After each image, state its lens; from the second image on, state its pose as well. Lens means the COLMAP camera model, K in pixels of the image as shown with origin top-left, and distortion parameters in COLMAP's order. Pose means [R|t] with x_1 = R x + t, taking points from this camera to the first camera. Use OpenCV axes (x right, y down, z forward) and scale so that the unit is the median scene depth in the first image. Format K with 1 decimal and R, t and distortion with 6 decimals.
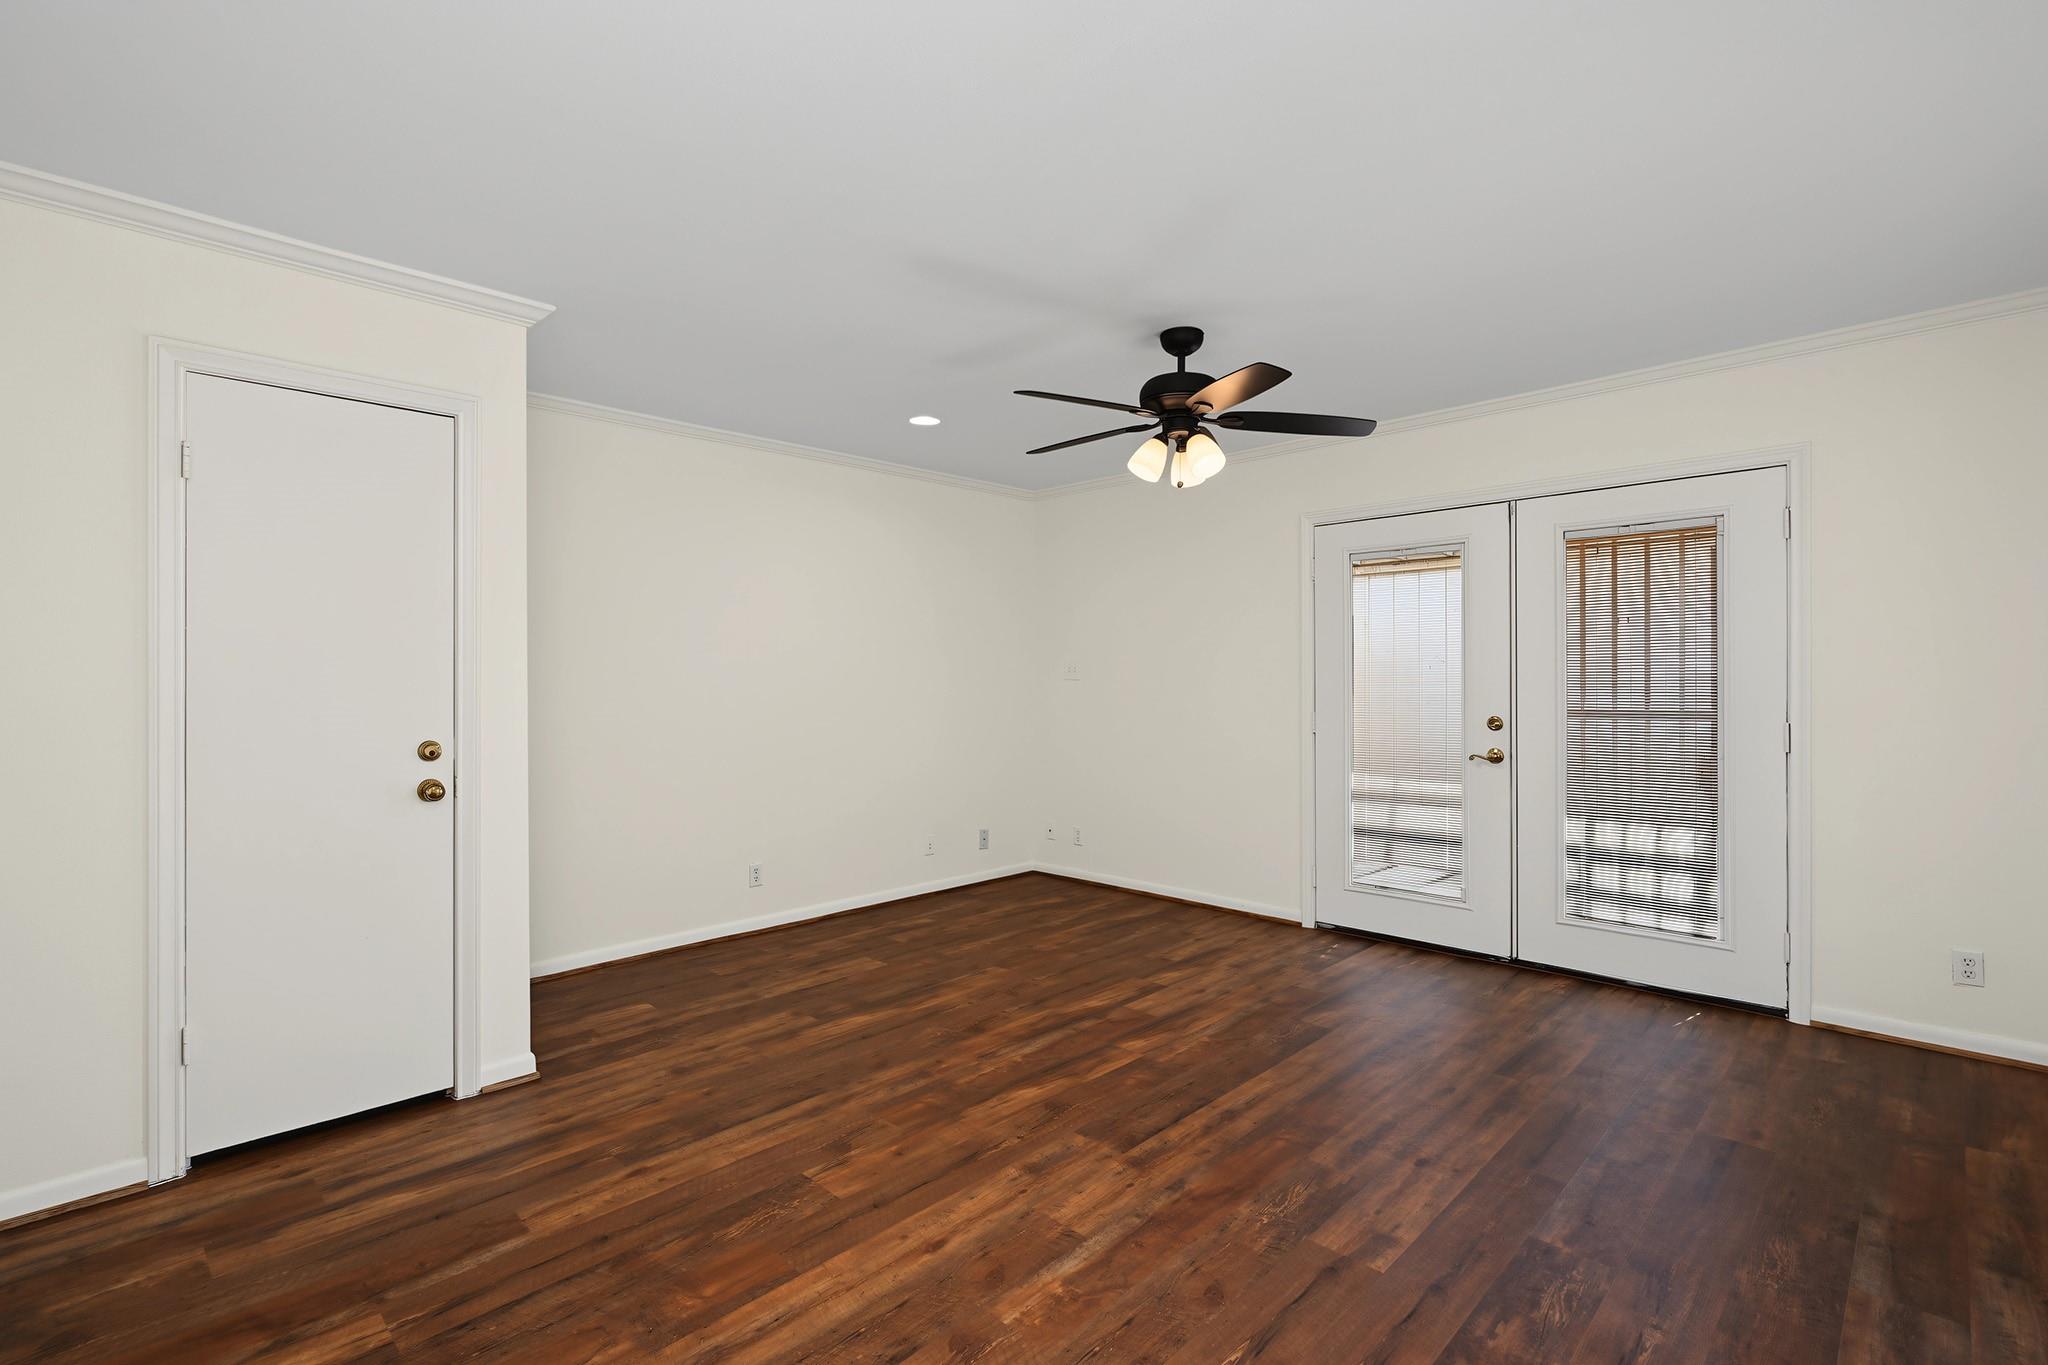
lens RADIAL K [[934.6, 0, 1024.0], [0, 934.6, 682.5], [0, 0, 1]] dist [-0.001220, -0.000268]
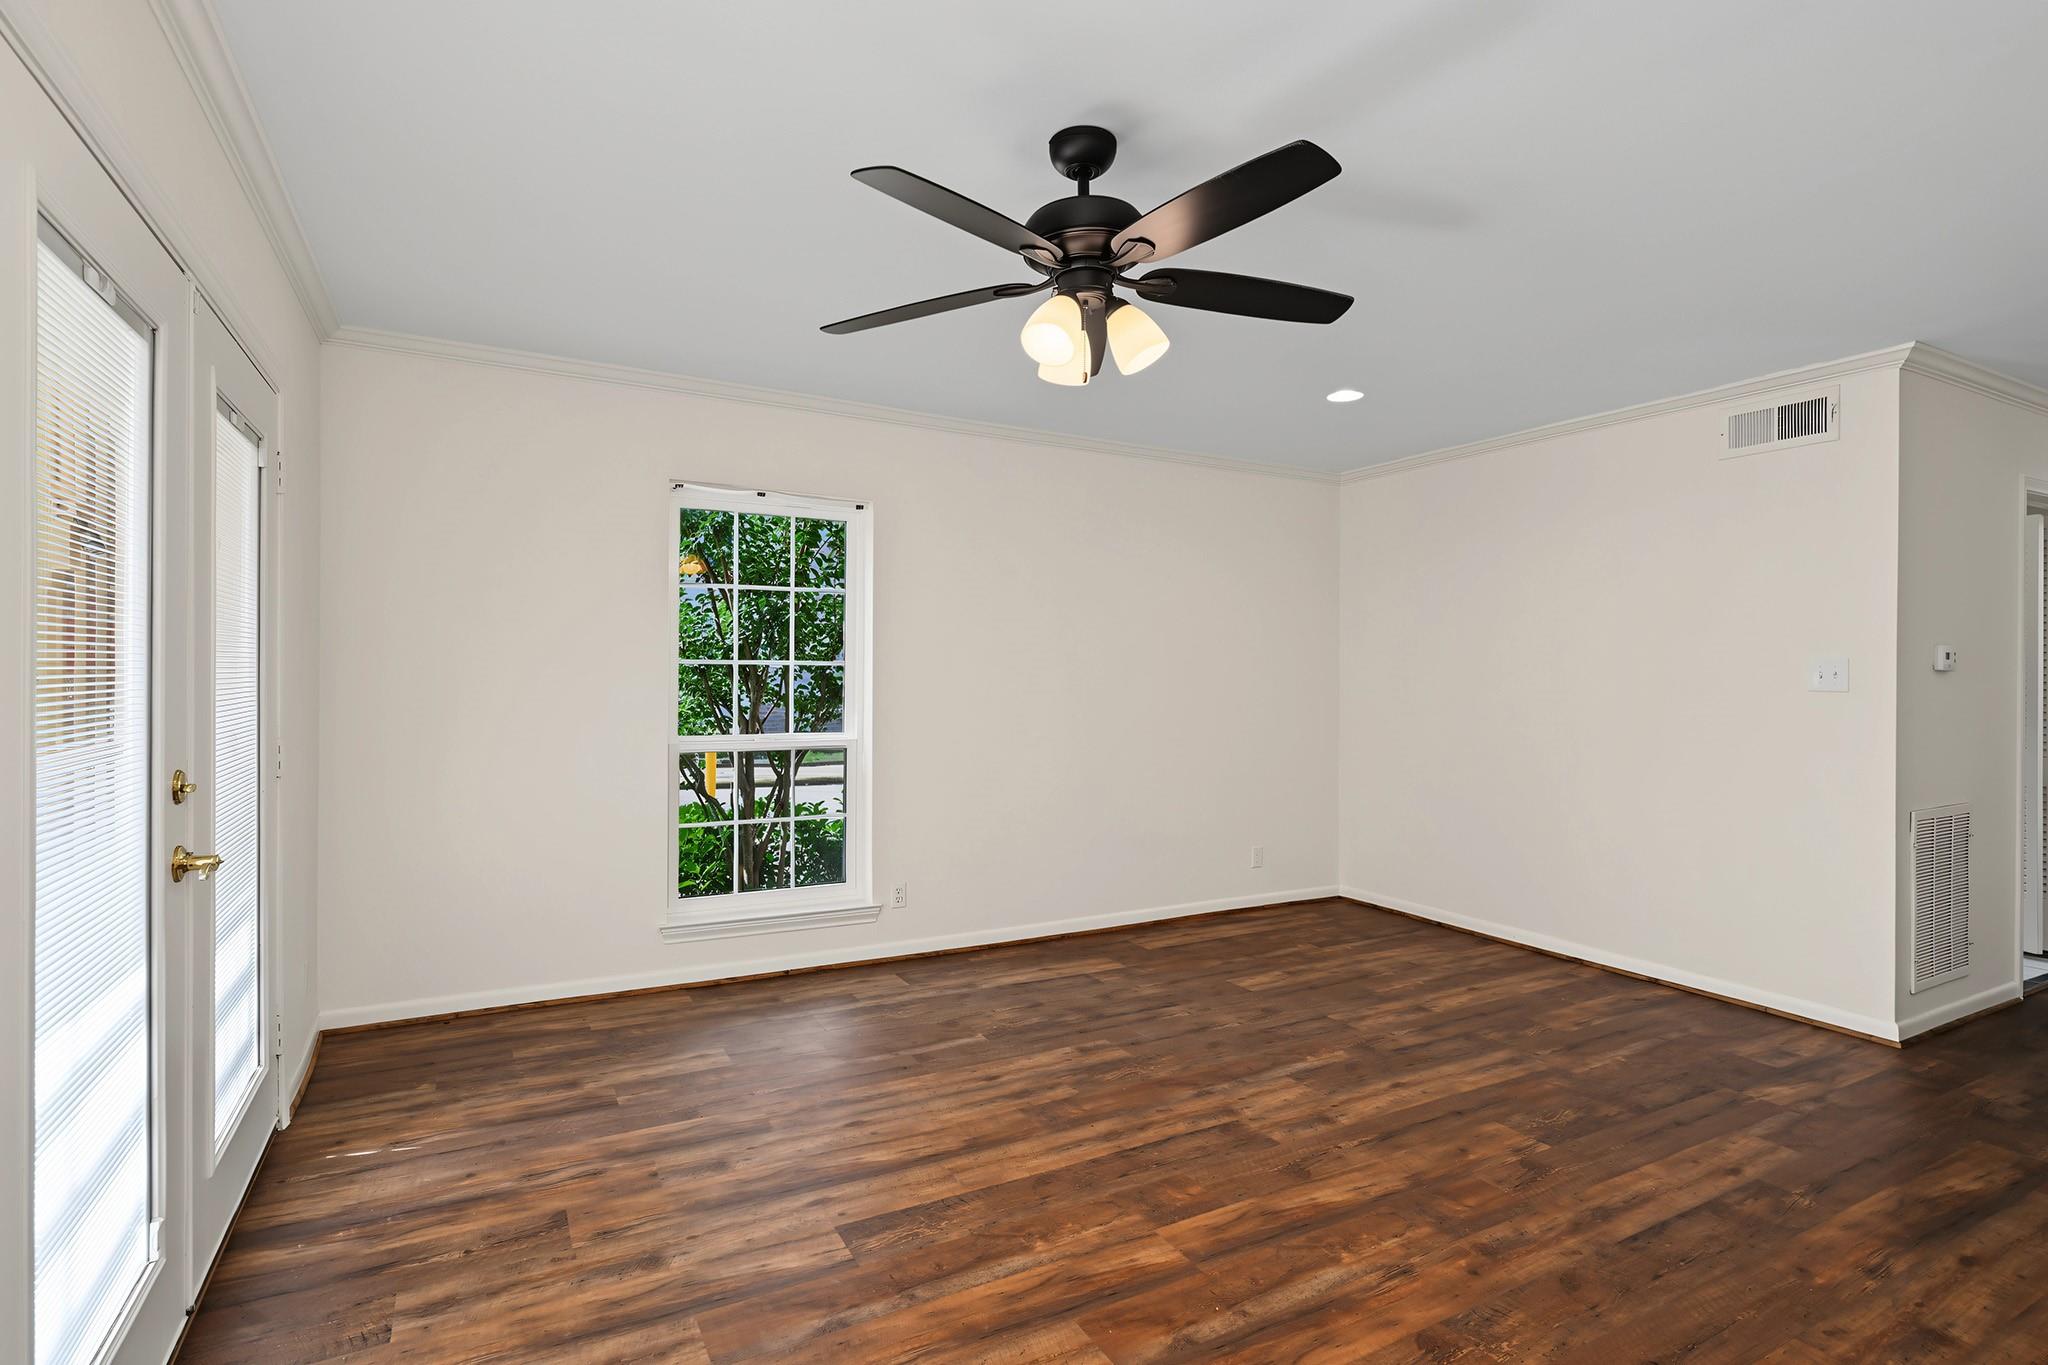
lens RADIAL K [[978.9, 0, 1024.0], [0, 978.9, 682.5], [0, 0, 1]] dist [0.000888, 0.000252]
pose [[-0.956719, -0.006100, 0.290950, 0.013131], [-0.003425, 0.999947, 0.009701, -0.010981], [-0.290994, 0.008285, -0.956689, 1.746967]]
